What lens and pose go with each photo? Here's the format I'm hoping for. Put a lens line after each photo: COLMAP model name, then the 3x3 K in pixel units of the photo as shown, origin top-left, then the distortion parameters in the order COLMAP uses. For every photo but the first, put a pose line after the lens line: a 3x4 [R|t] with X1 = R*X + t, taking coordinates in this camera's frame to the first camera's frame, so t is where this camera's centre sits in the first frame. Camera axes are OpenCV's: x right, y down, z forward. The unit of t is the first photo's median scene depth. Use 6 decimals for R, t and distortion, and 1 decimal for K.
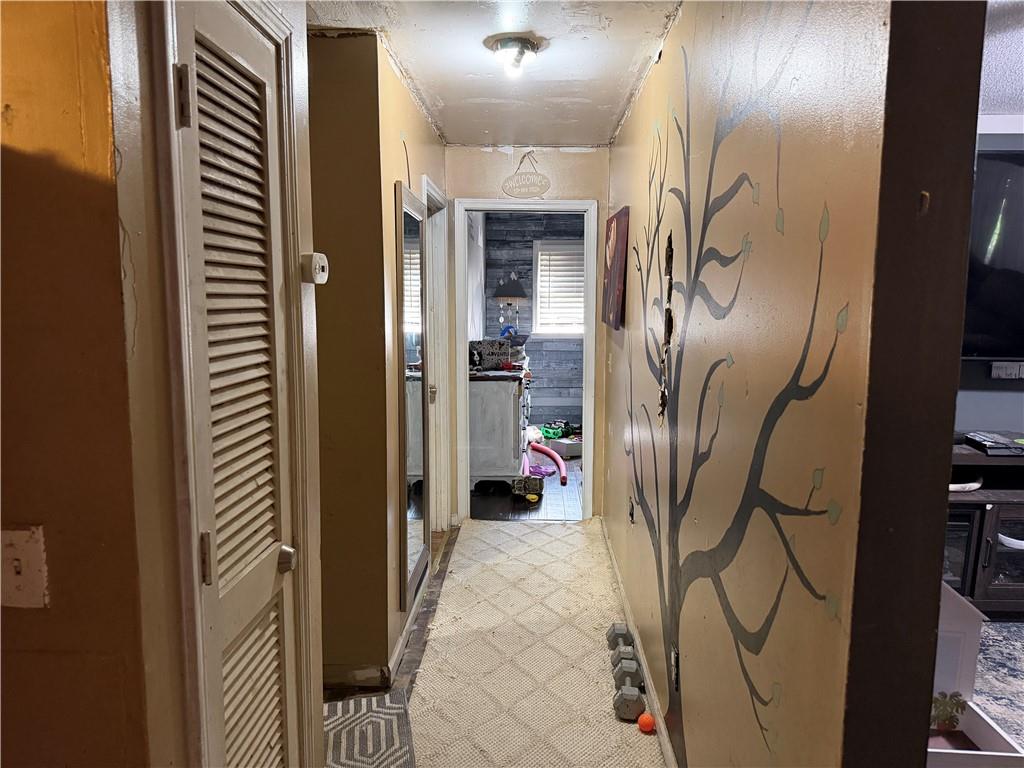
lens RADIAL K [[719.9, 0, 513.7], [0, 719.9, 379.4], [0, 0, 1]] dist [0.069735, -0.086947]
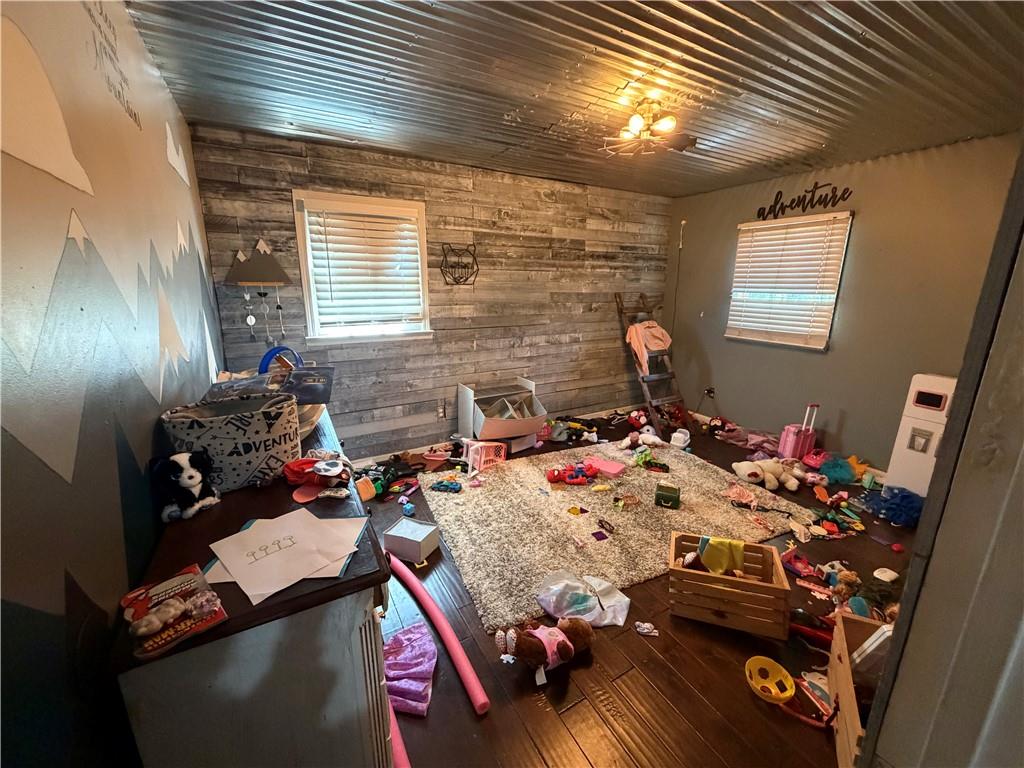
lens RADIAL K [[408.8, 0, 512.0], [0, 408.8, 386.0], [0, 0, 1]] dist [-0.001854, 0.000576]
pose [[0.848190, -0.123248, 0.515154, -0.014286], [0.052800, 0.987383, 0.149291, -0.067236], [-0.527054, -0.099427, 0.843995, 0.583437]]
